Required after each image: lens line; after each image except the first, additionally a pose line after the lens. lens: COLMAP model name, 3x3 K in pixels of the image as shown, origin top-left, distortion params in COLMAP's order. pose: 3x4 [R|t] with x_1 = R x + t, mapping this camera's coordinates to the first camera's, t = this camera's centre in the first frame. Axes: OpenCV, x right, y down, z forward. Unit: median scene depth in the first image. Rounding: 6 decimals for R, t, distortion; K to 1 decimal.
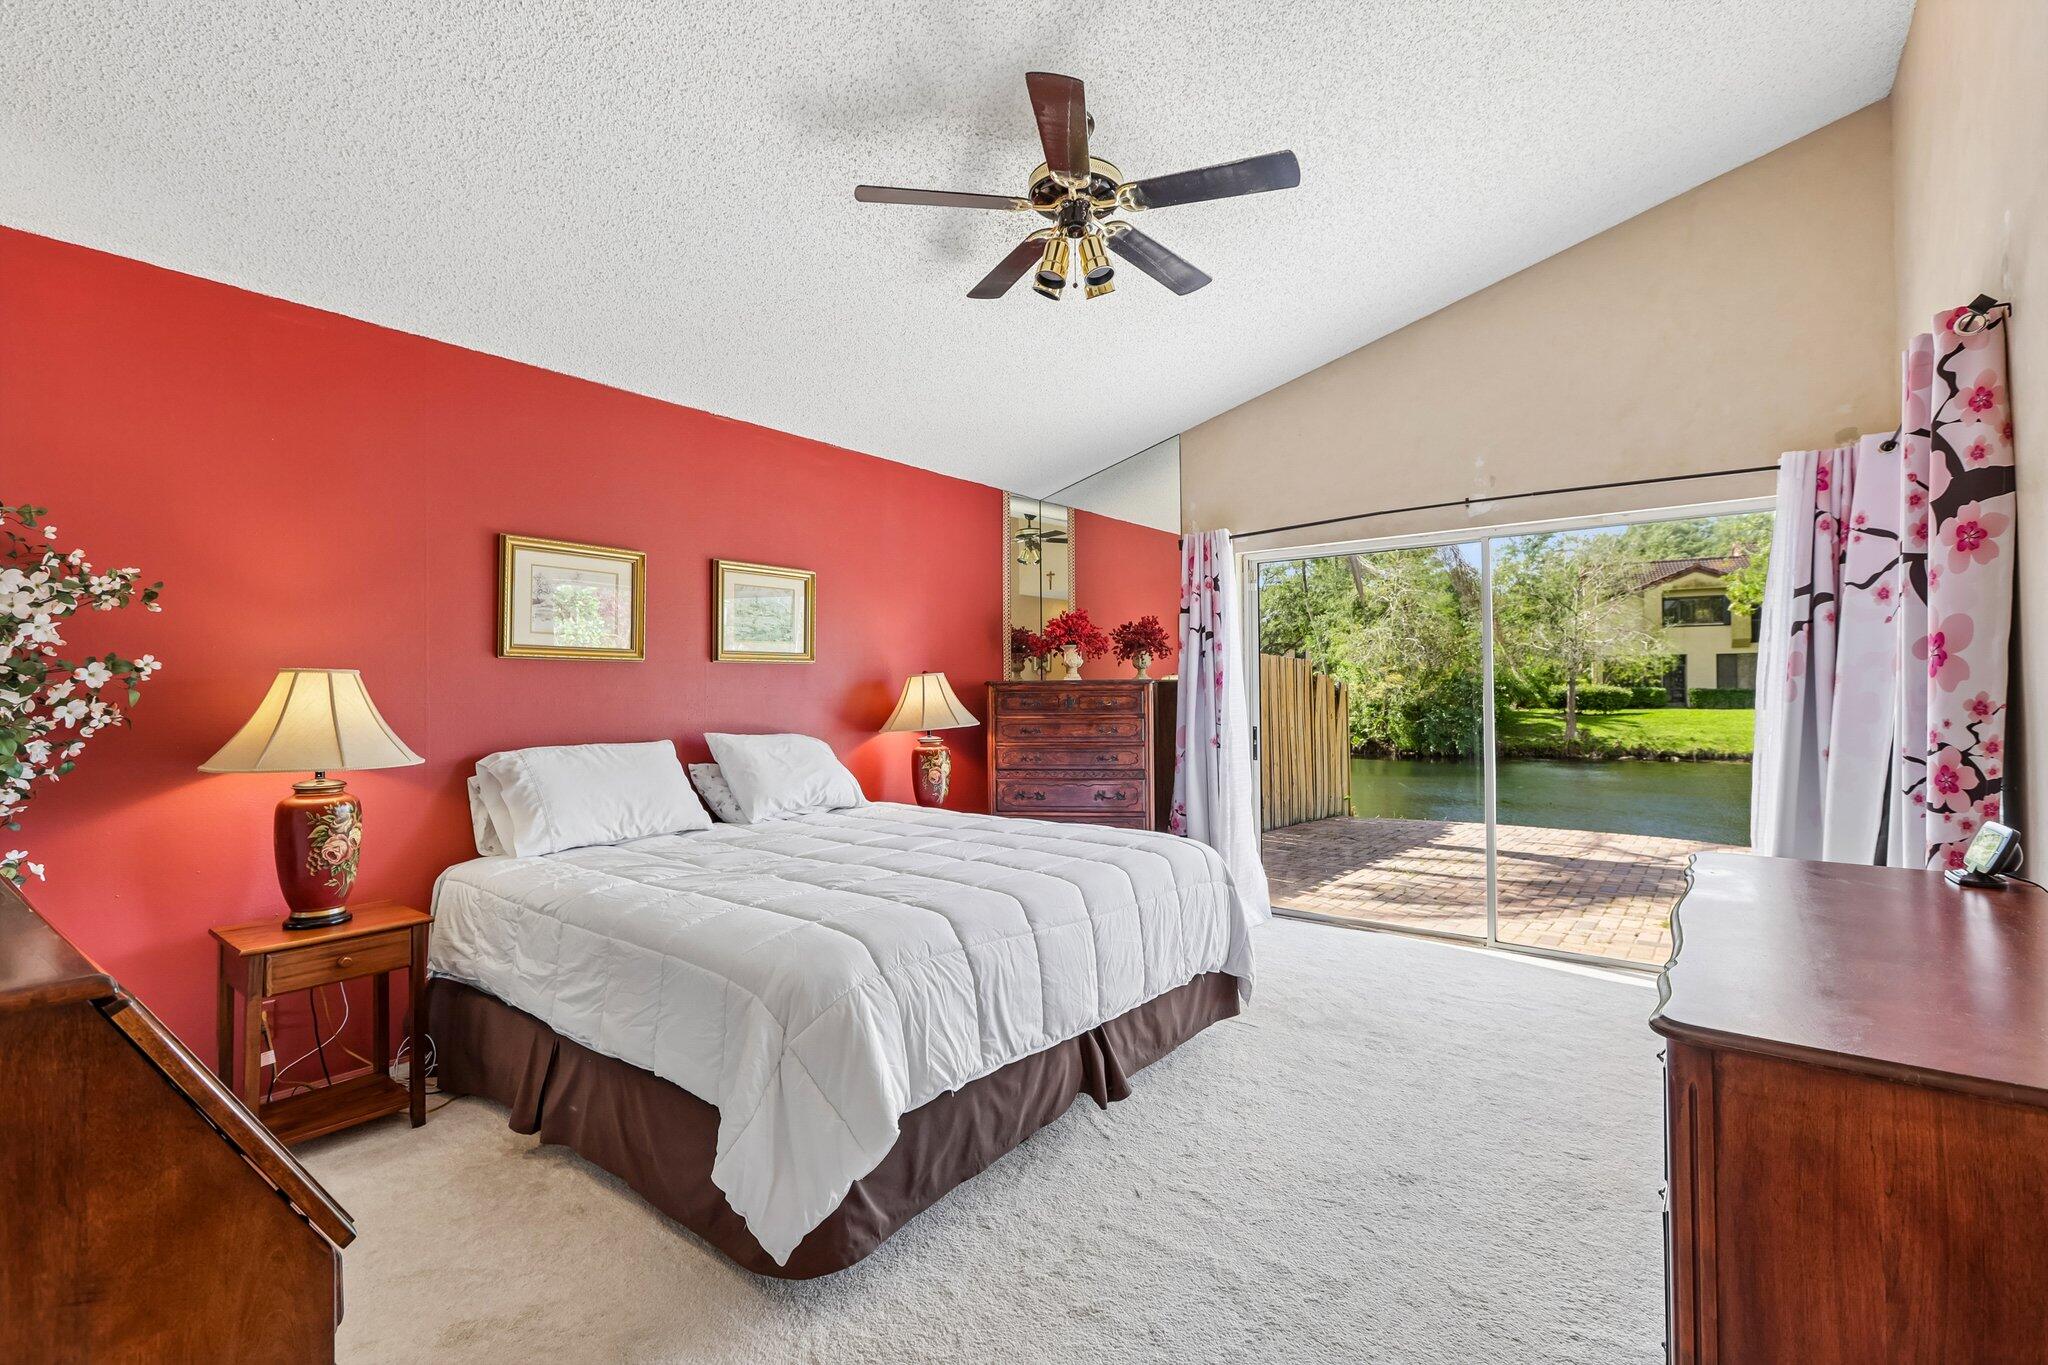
lens RADIAL K [[918.9, 0, 1007.5], [0, 918.9, 677.6], [0, 0, 1]] dist [-0.005472, 0.002777]
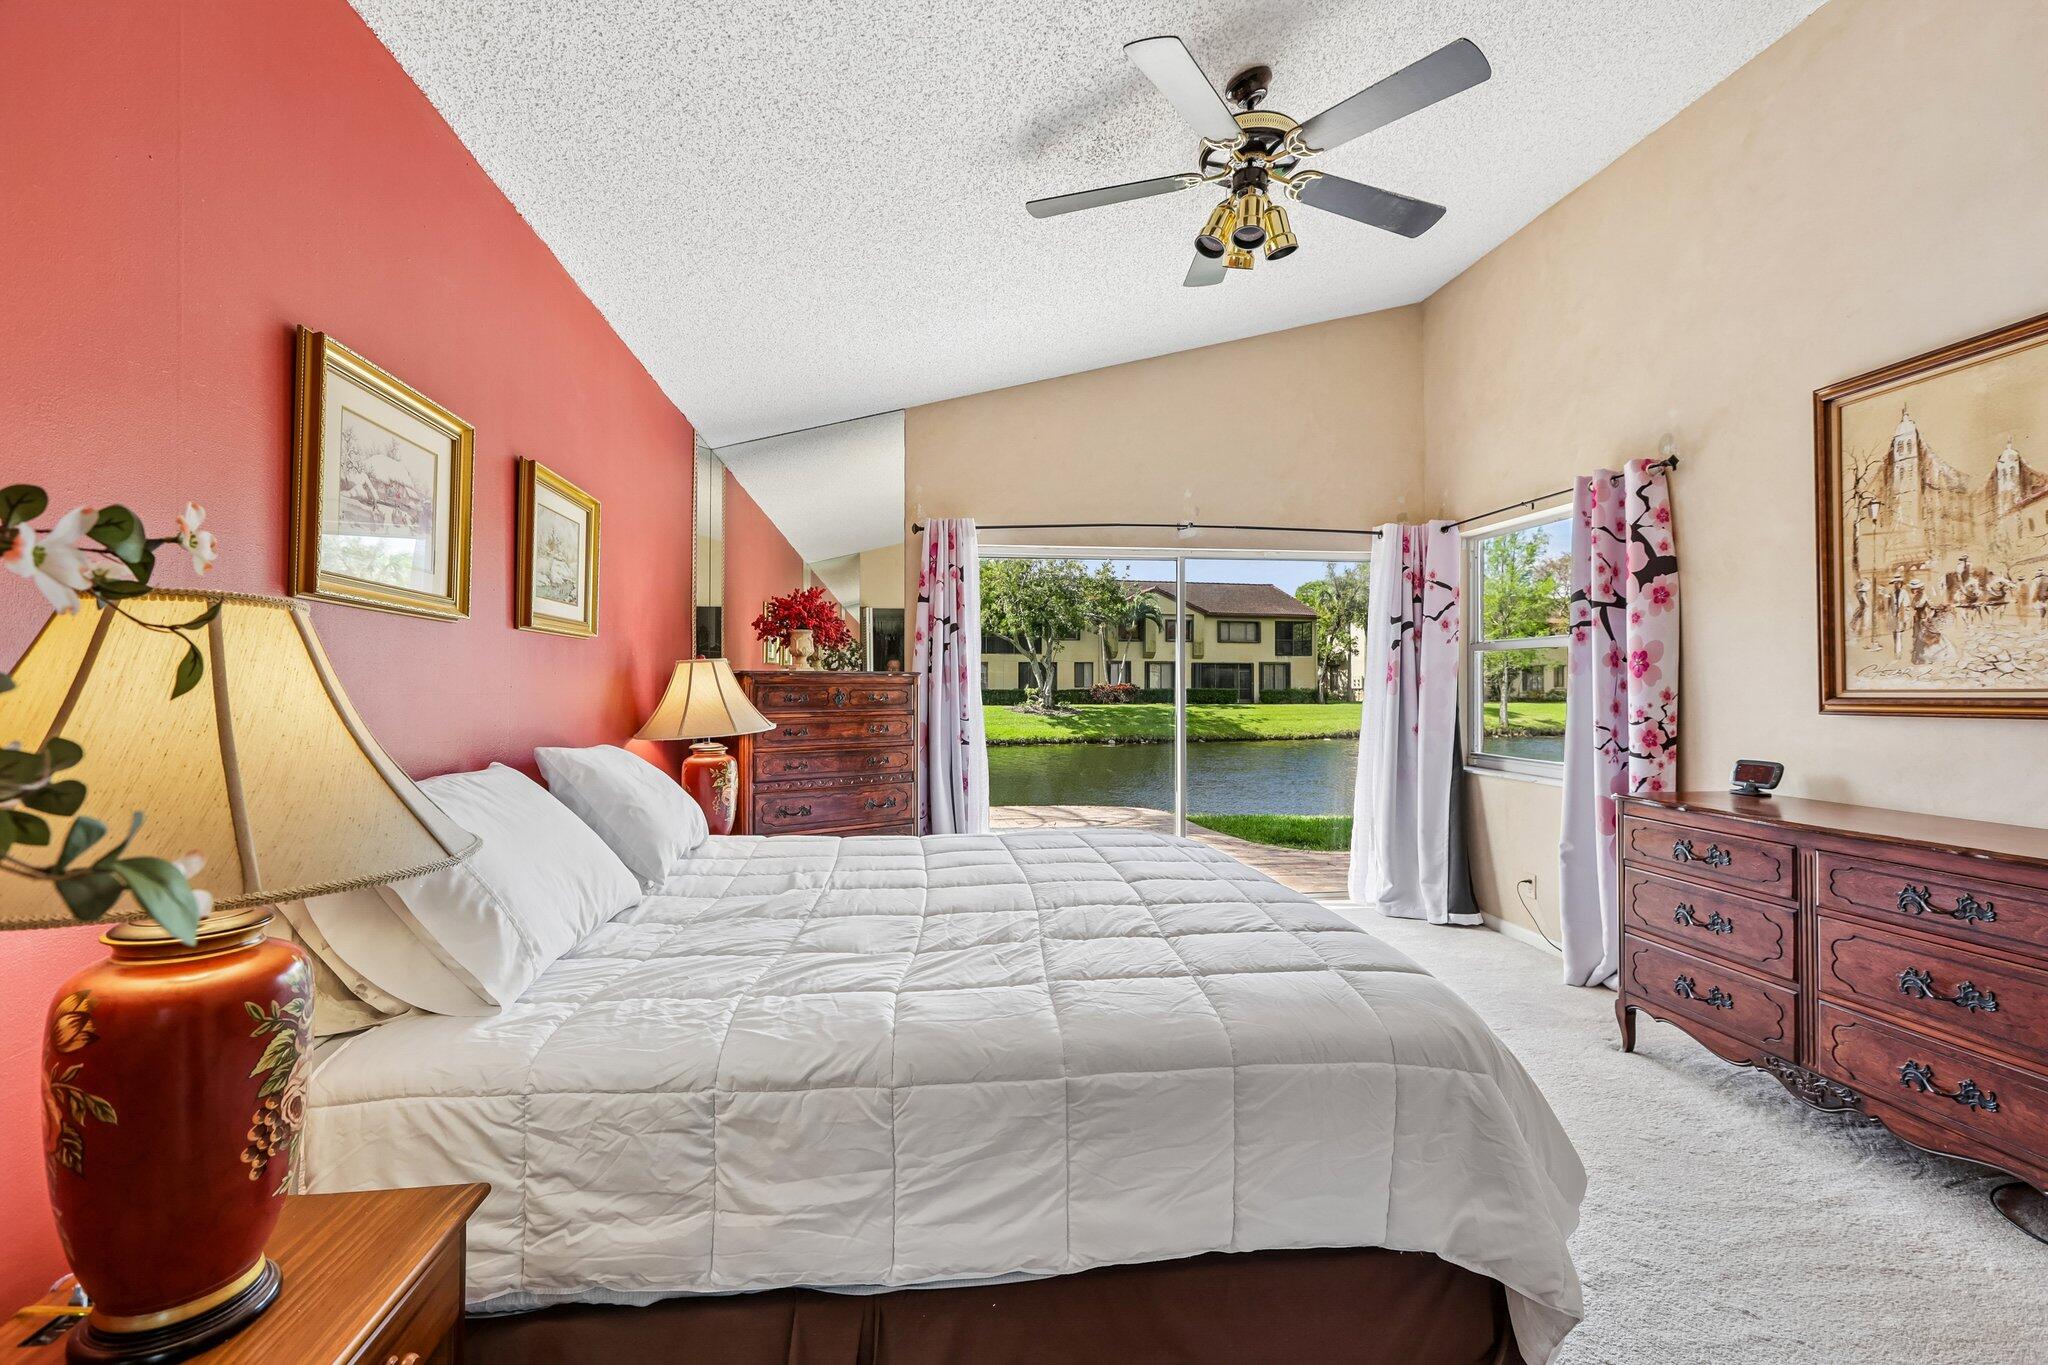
lens RADIAL K [[918.9, 0, 1038.3], [0, 918.9, 673.7], [0, 0, 1]] dist [-0.005472, 0.002777]
pose [[0.693244, 0.016969, 0.720503, -0.575343], [-0.014376, 0.999849, -0.009716, 0.014628], [-0.720560, -0.003622, 0.693384, 0.385089]]
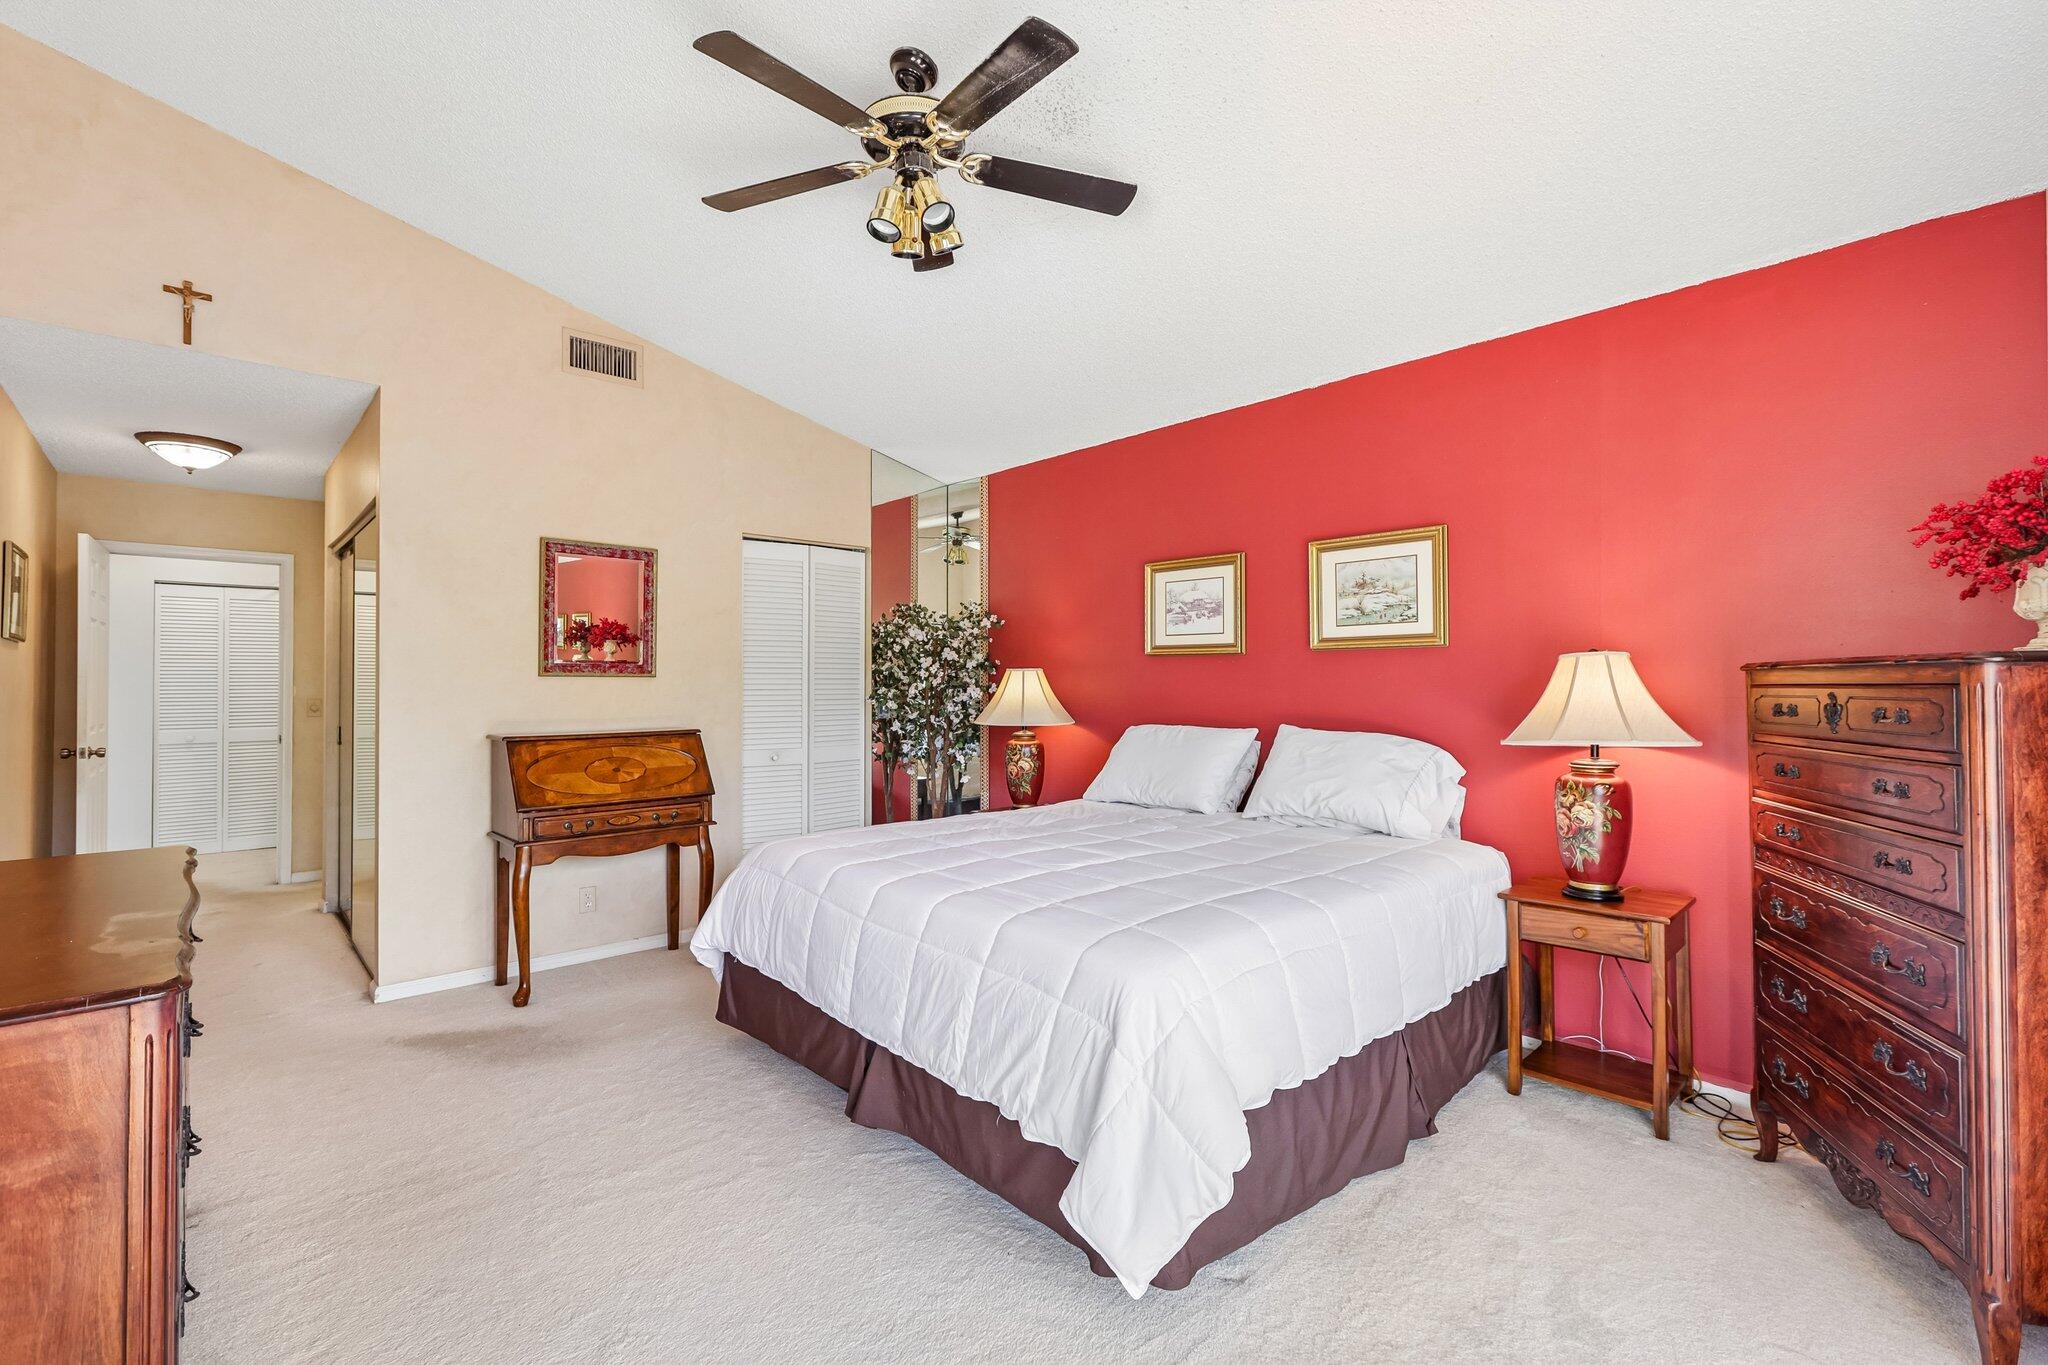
lens RADIAL K [[918.9, 0, 1025.2], [0, 918.9, 674.1], [0, 0, 1]] dist [-0.005472, 0.002777]
pose [[-0.148682, 0.008327, -0.988850, 0.735270], [0.026218, 0.999646, 0.004475, -0.005535], [0.988538, -0.025260, -0.148847, 0.941287]]
